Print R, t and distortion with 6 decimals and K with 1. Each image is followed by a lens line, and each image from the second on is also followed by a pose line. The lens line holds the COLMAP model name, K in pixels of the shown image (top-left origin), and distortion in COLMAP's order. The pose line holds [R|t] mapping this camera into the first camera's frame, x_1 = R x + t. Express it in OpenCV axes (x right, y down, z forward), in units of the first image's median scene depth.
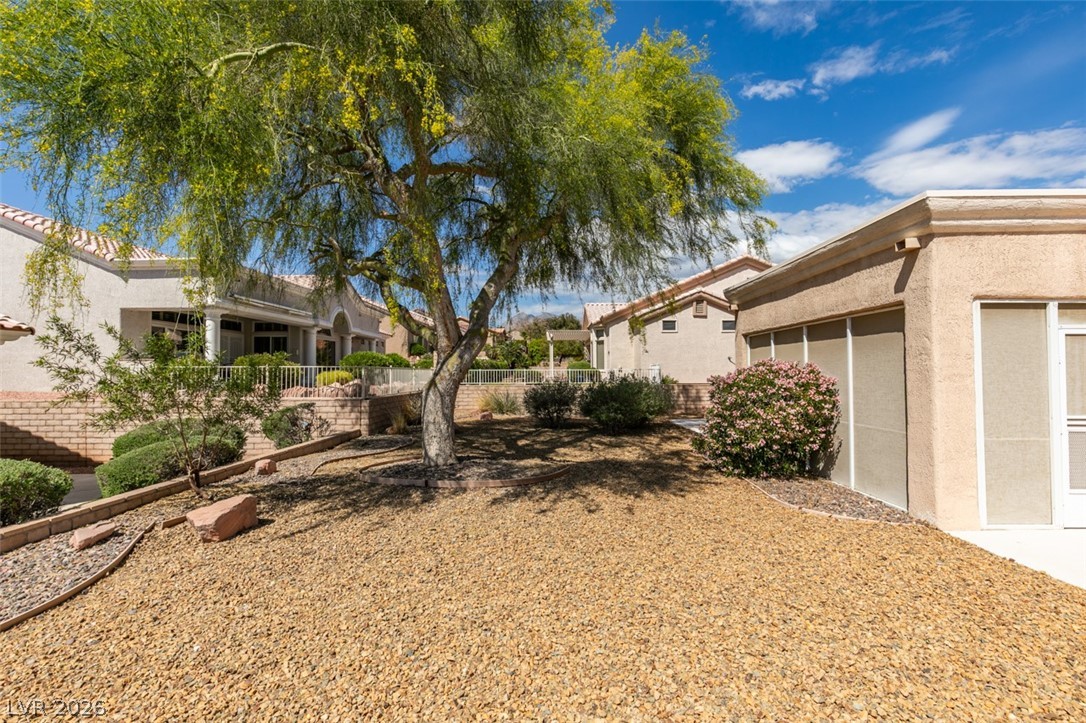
lens RADIAL K [[480.9, 0, 541.5], [0, 480.9, 363.0], [0, 0, 1]] dist [0.003582, -0.000972]
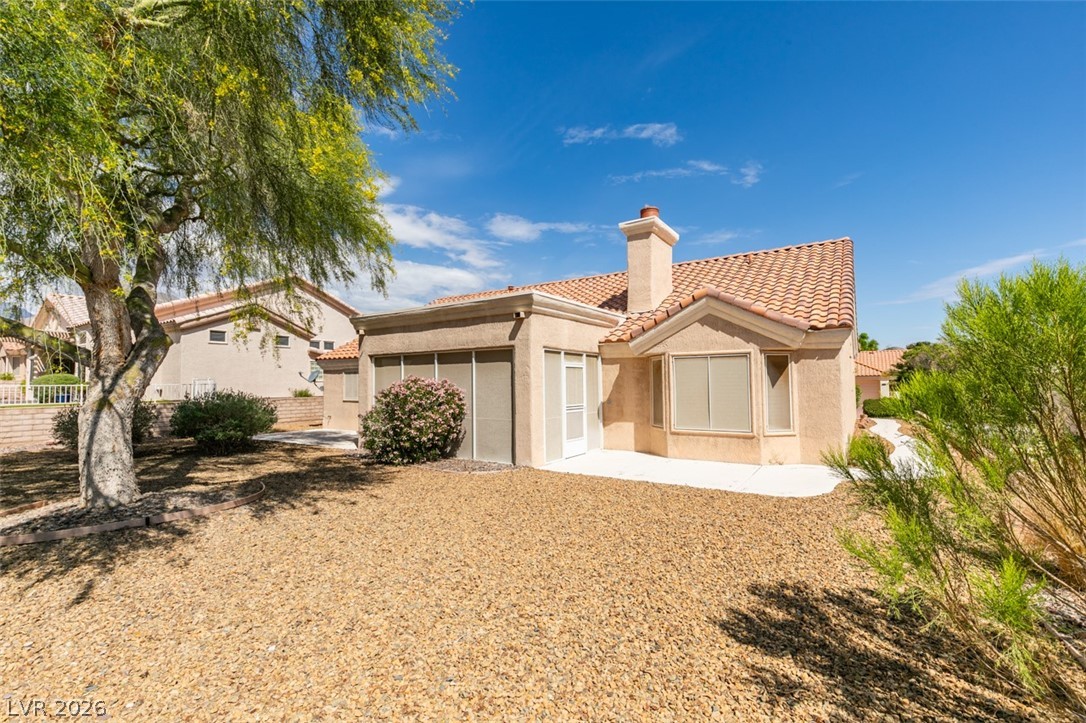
lens RADIAL K [[488.3, 0, 541.4], [0, 488.3, 363.6], [0, 0, 1]] dist [0.004579, -0.000587]
pose [[0.532965, 0.031679, 0.845544, -0.581404], [-0.008036, 0.999443, -0.032380, -0.002231], [-0.846099, 0.010463, 0.532923, -0.039407]]
